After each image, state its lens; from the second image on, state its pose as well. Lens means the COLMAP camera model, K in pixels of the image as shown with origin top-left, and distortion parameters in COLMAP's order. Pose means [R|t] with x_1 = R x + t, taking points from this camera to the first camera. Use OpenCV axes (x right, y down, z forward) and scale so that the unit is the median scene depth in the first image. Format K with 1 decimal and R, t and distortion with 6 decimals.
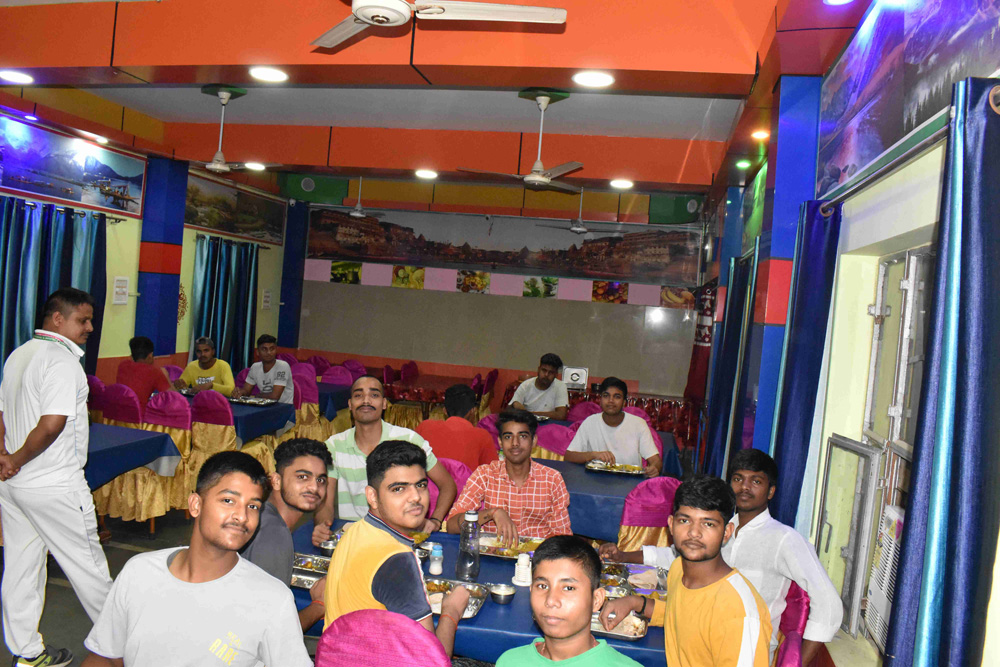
lens RADIAL K [[772.6, 0, 501.3], [0, 772.6, 343.0], [0, 0, 1]] dist [-0.080957, -0.005018]
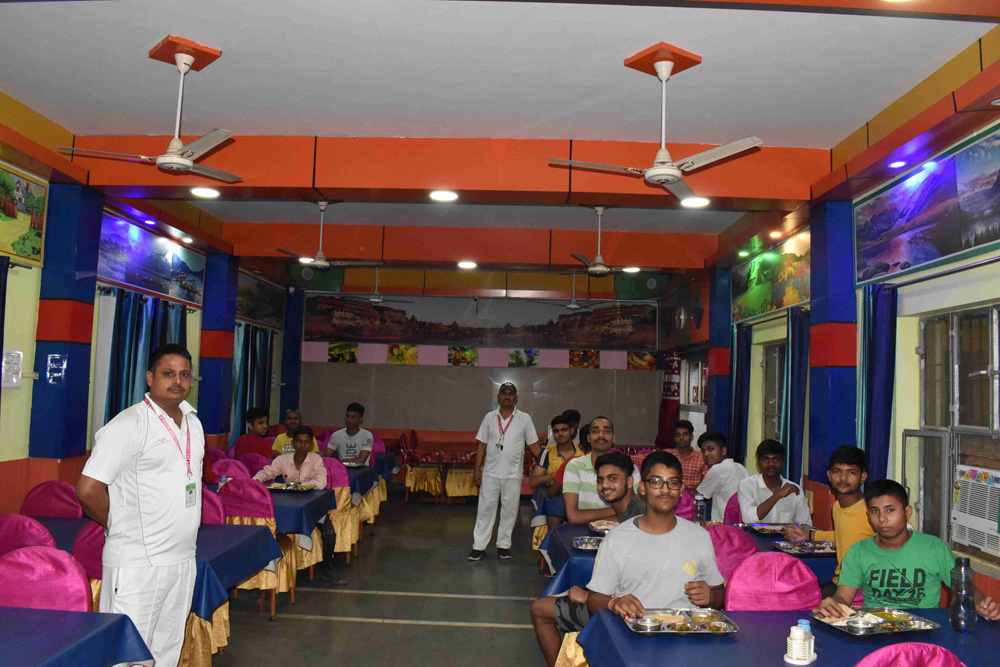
lens RADIAL K [[772.6, 0, 502.2], [0, 772.6, 329.6], [0, 0, 1]] dist [-0.080957, -0.005018]
pose [[0.980485, -0.039391, 0.192607, -0.202226], [0.061206, 0.992194, -0.108655, 0.008530], [-0.186824, 0.118323, 0.975242, -0.115469]]
